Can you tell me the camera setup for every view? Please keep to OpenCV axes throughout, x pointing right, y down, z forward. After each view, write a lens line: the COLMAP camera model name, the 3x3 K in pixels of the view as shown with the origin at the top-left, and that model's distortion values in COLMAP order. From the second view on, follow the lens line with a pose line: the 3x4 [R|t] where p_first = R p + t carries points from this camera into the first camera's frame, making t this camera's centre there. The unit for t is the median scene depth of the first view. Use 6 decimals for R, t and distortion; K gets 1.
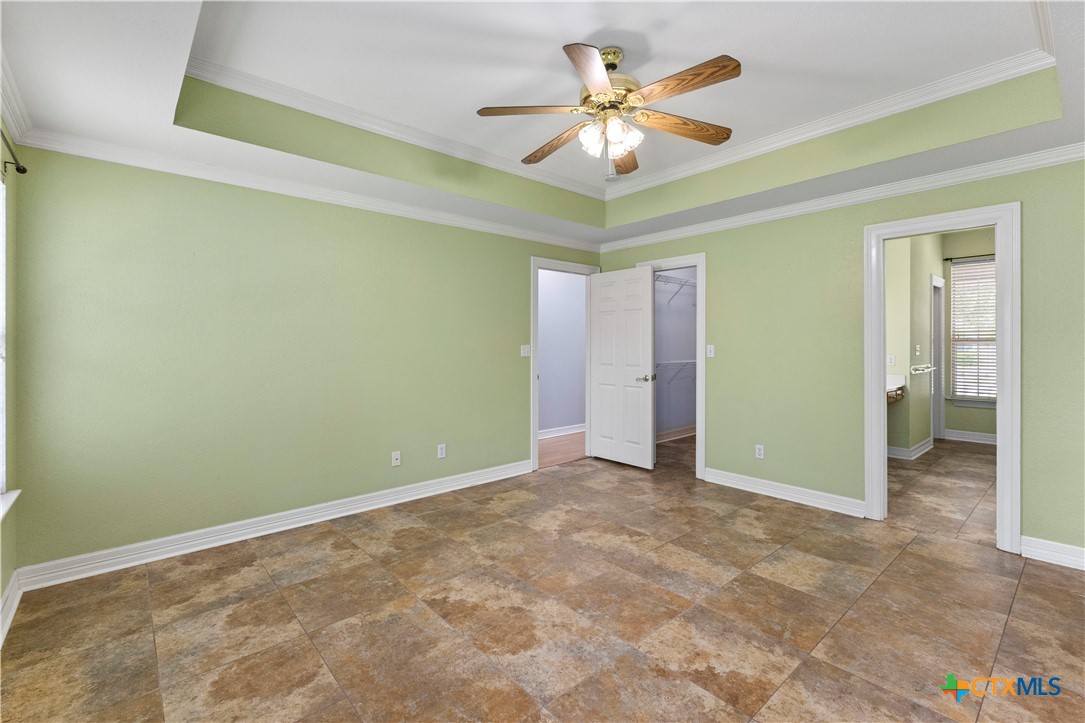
lens RADIAL K [[474.2, 0, 539.9], [0, 474.2, 346.2], [0, 0, 1]] dist [0.007493, -0.000001]
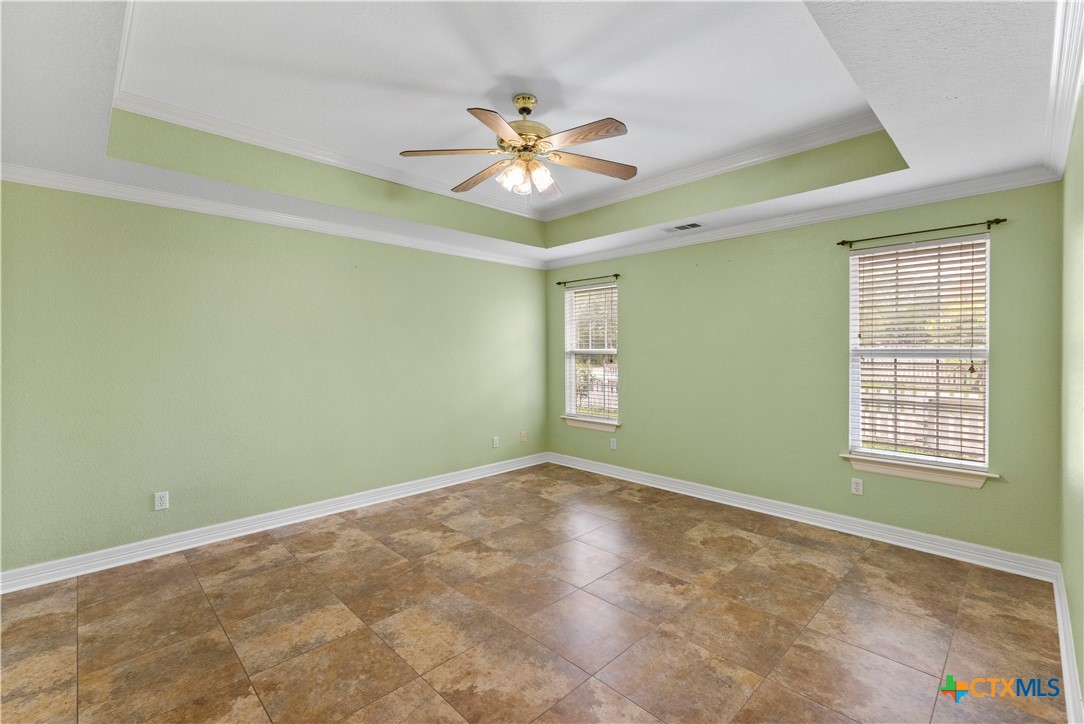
lens RADIAL K [[473.7, 0, 539.4], [0, 473.7, 346.7], [0, 0, 1]] dist [0.007493, -0.000001]
pose [[-0.998652, 0.005666, -0.051597, 0.171033], [0.005722, 0.999983, -0.000942, -0.042314], [0.051591, -0.001236, -0.998668, 2.050381]]
